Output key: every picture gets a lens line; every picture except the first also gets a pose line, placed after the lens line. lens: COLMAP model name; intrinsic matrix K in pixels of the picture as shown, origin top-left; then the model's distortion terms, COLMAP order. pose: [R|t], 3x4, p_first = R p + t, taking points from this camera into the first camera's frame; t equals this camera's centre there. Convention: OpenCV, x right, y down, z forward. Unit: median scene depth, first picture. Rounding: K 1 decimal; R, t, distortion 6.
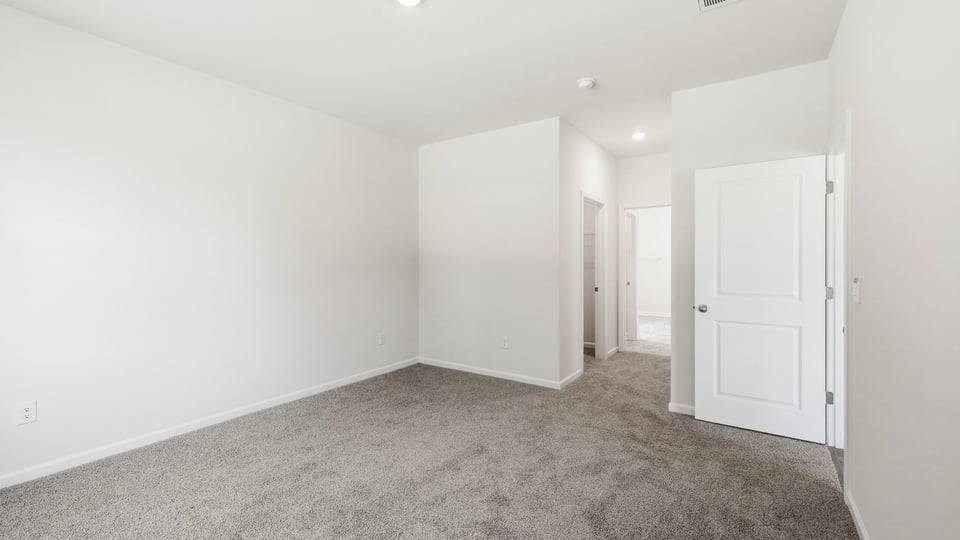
lens RADIAL K [[409.6, 0, 476.1], [0, 409.6, 266.3], [0, 0, 1]] dist [0.003985, -0.001487]
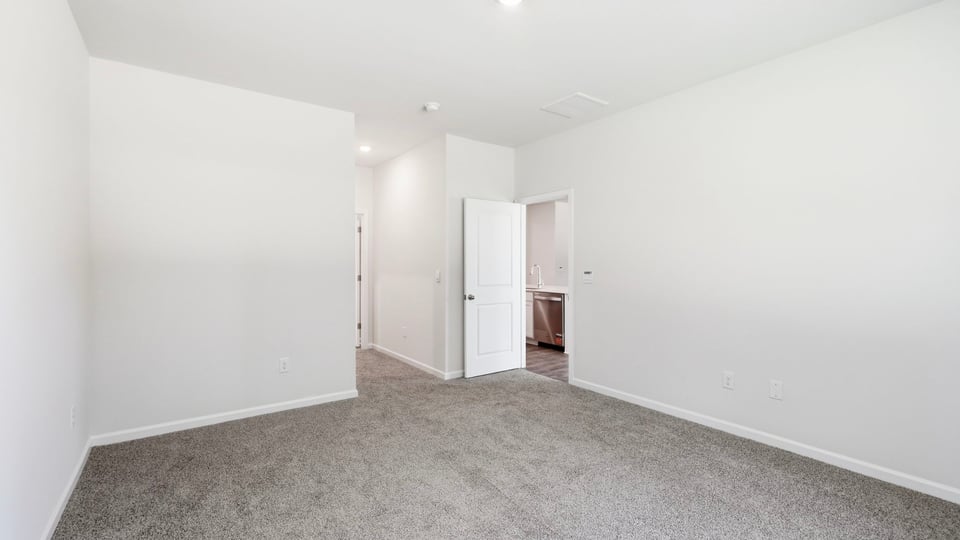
lens RADIAL K [[409.6, 0, 474.4], [0, 409.6, 263.9], [0, 0, 1]] dist [0.003985, -0.001487]
pose [[0.341999, 0.002134, 0.939698, -0.757638], [0.012752, 0.999895, -0.006911, -0.001272], [-0.939614, 0.014347, 0.341936, 0.506837]]
